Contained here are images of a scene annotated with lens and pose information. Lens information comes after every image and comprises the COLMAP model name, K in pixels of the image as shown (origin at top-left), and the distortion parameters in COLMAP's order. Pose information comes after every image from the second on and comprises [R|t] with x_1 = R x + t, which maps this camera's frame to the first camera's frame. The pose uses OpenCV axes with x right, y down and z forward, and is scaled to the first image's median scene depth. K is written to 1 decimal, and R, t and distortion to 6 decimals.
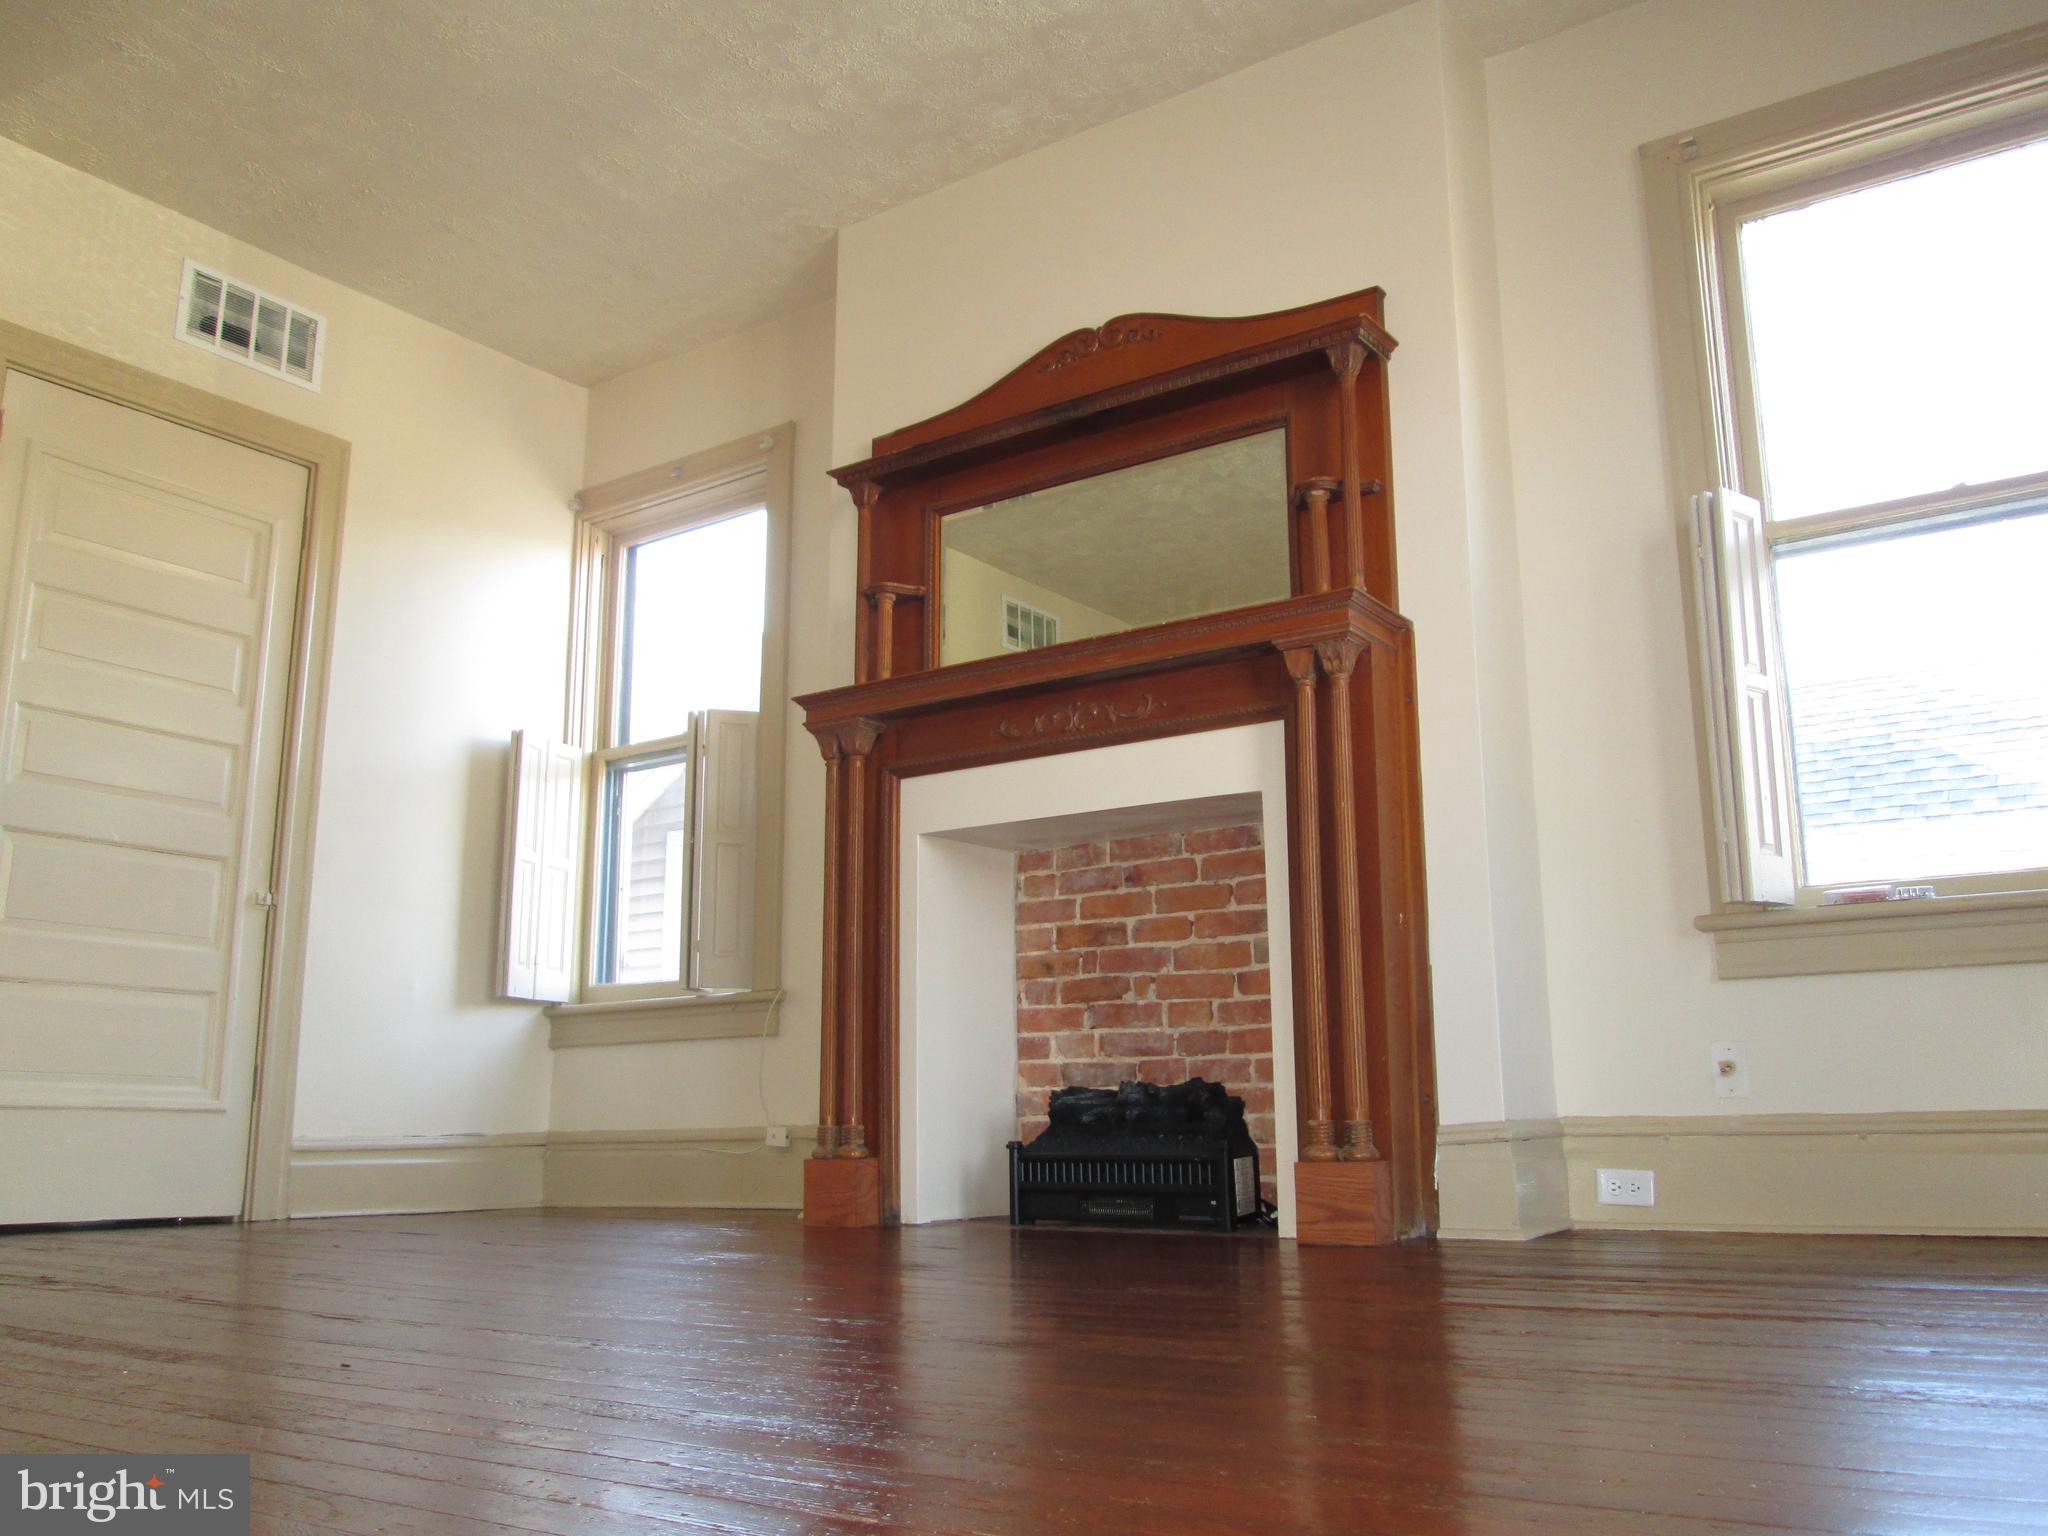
lens RADIAL K [[1772.8, 0, 1022.7], [0, 1772.8, 763.9], [0, 0, 1]] dist [0.004083, 0.042846]
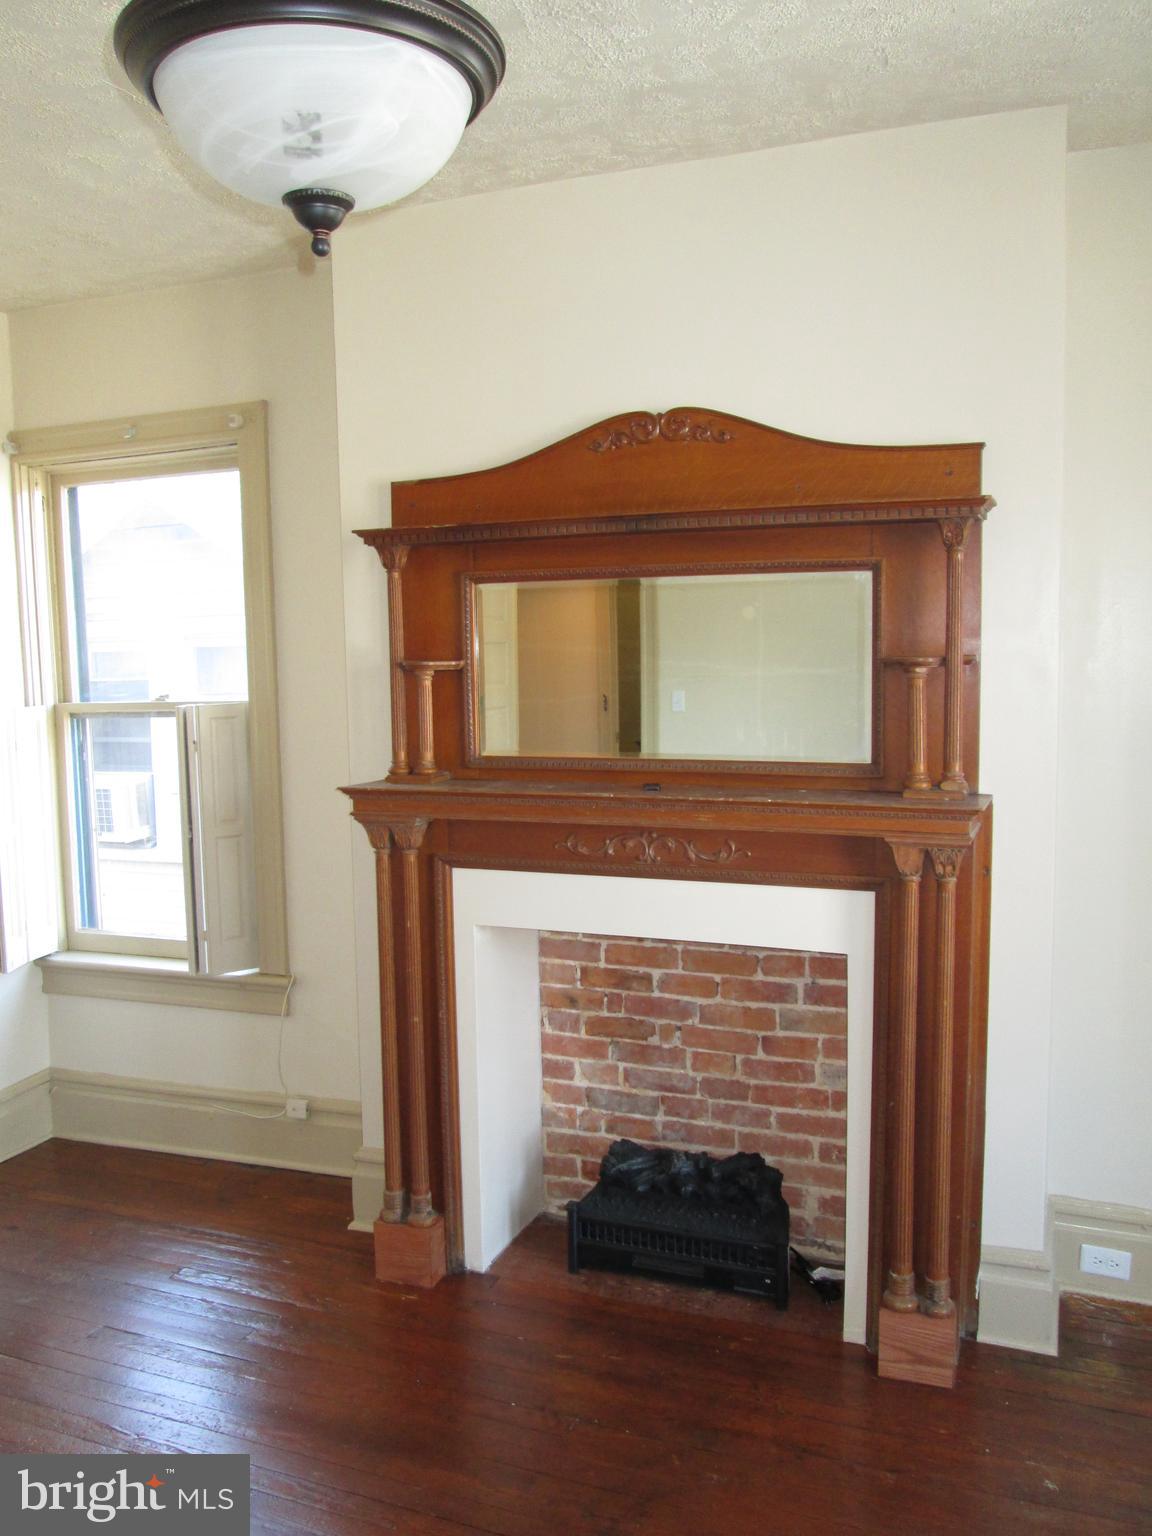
lens RADIAL K [[1329.6, 0, 583.5], [0, 1329.6, 761.8], [0, 0, 1]] dist [0.004083, 0.042846]
pose [[0.968332, -0.036247, 0.247022, -0.180837], [-0.044673, 0.948283, 0.314268, -0.291272], [-0.245638, -0.315351, 0.916633, 0.294302]]
